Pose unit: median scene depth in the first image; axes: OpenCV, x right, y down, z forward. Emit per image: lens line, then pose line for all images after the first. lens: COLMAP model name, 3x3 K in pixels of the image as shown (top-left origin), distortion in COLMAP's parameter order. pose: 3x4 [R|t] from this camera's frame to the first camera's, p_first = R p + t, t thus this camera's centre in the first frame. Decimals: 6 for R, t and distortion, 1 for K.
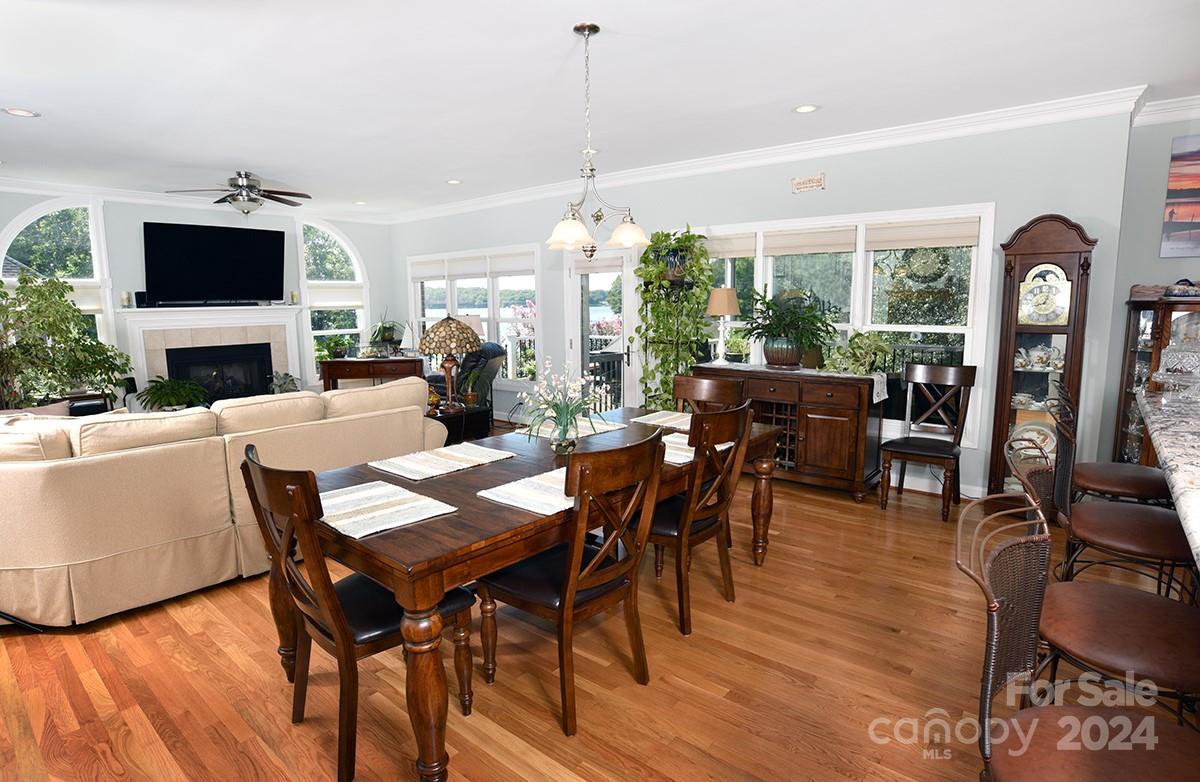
lens RADIAL K [[617.6, 0, 604.0], [0, 617.6, 398.1], [0, 0, 1]] dist [-0.071096, 0.025222]
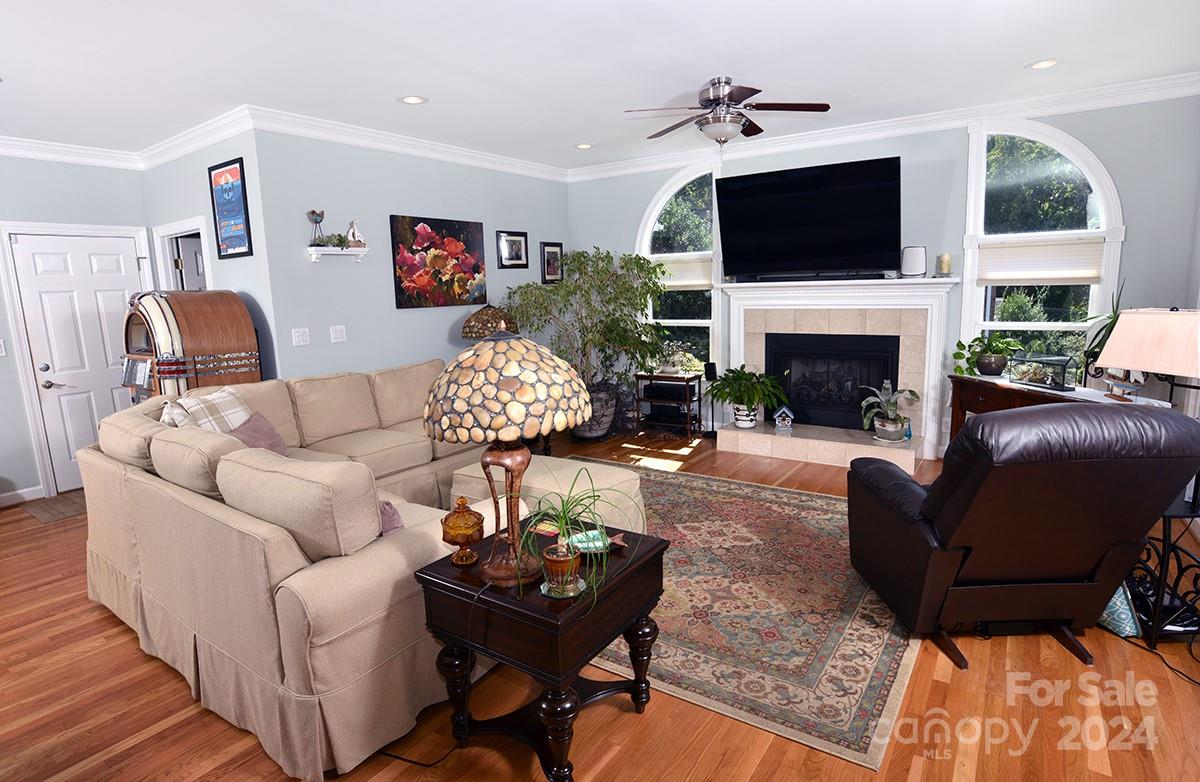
lens RADIAL K [[617.6, 0, 604.0], [0, 617.6, 398.1], [0, 0, 1]] dist [-0.071096, 0.025222]
pose [[0.098103, 0.180479, -0.978674, 0.085339], [-0.123772, 0.977995, 0.167947, -0.115832], [0.987449, 0.104657, 0.118282, 0.738232]]
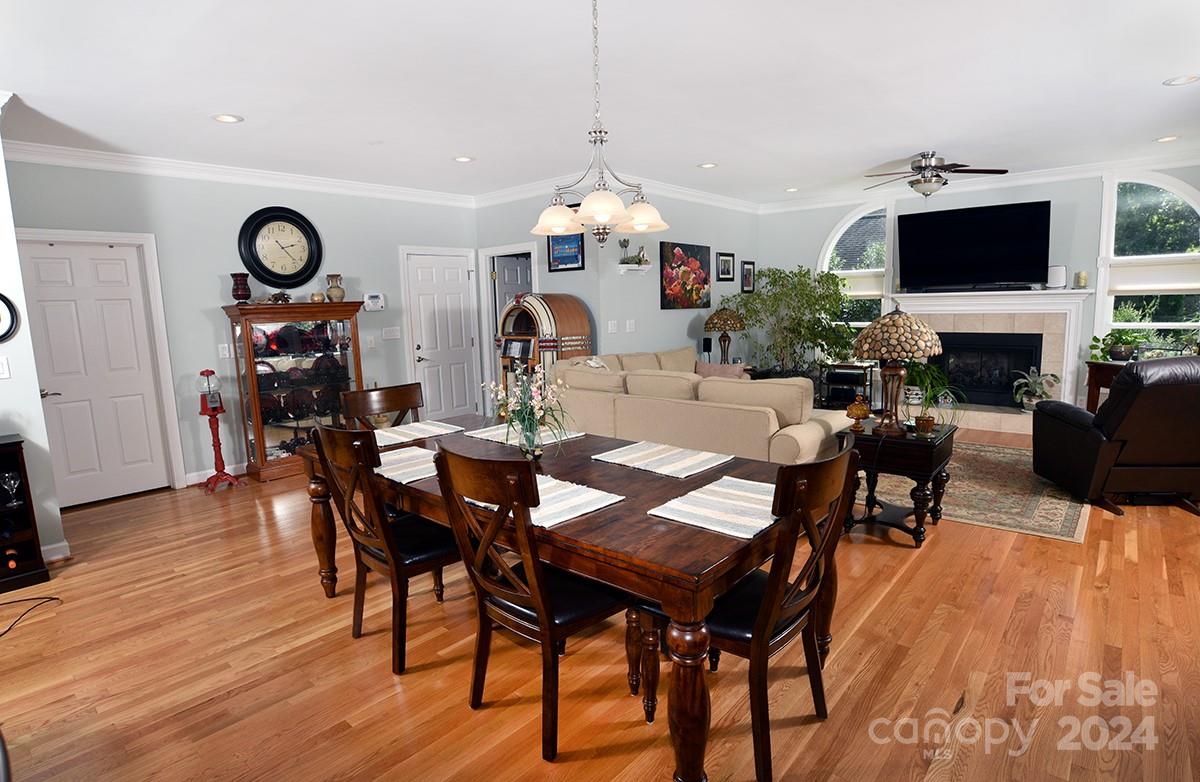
lens RADIAL K [[617.6, 0, 604.0], [0, 617.6, 398.1], [0, 0, 1]] dist [-0.071096, 0.025222]
pose [[-0.014378, 0.158741, -0.987216, 0.367433], [-0.126265, 0.979126, 0.159279, -0.070493], [0.991892, 0.126941, 0.005966, 0.471029]]
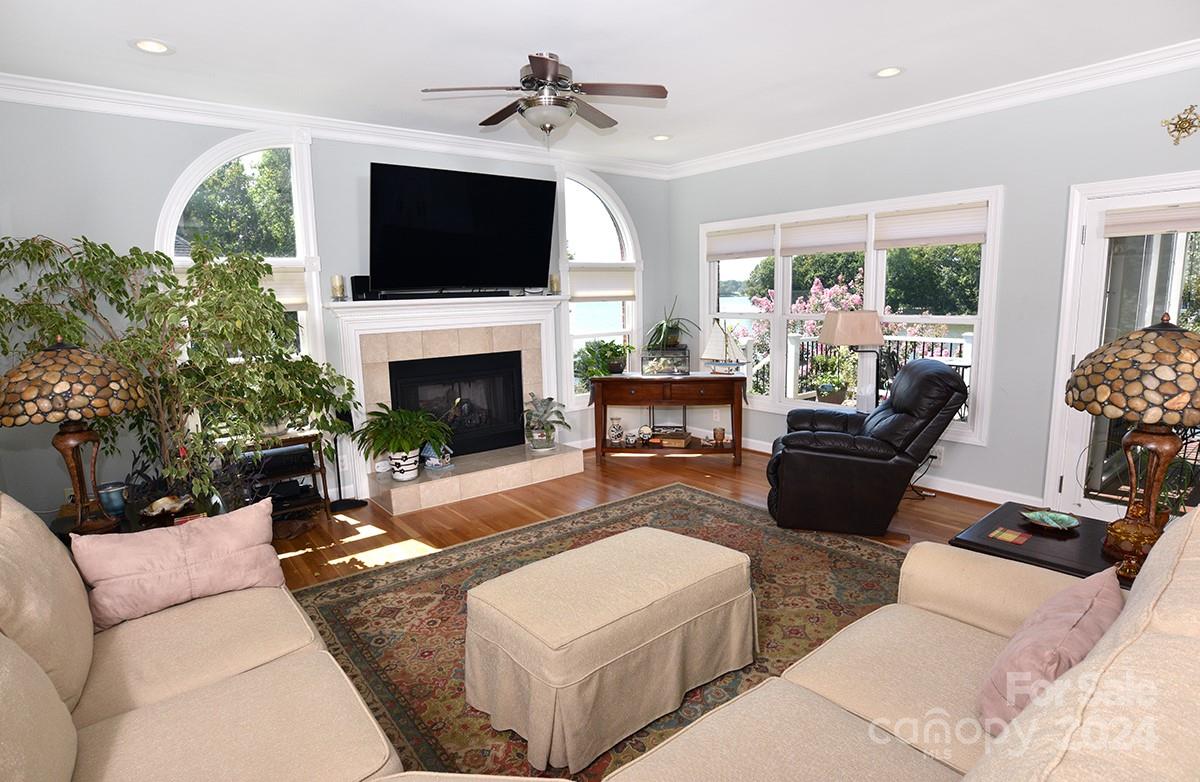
lens RADIAL K [[617.6, 0, 604.0], [0, 617.6, 398.1], [0, 0, 1]] dist [-0.071096, 0.025222]
pose [[0.978190, 0.020563, -0.206693, -0.378417], [-0.017663, 0.999718, 0.015868, -0.060666], [0.206961, -0.011871, 0.978277, 0.405169]]
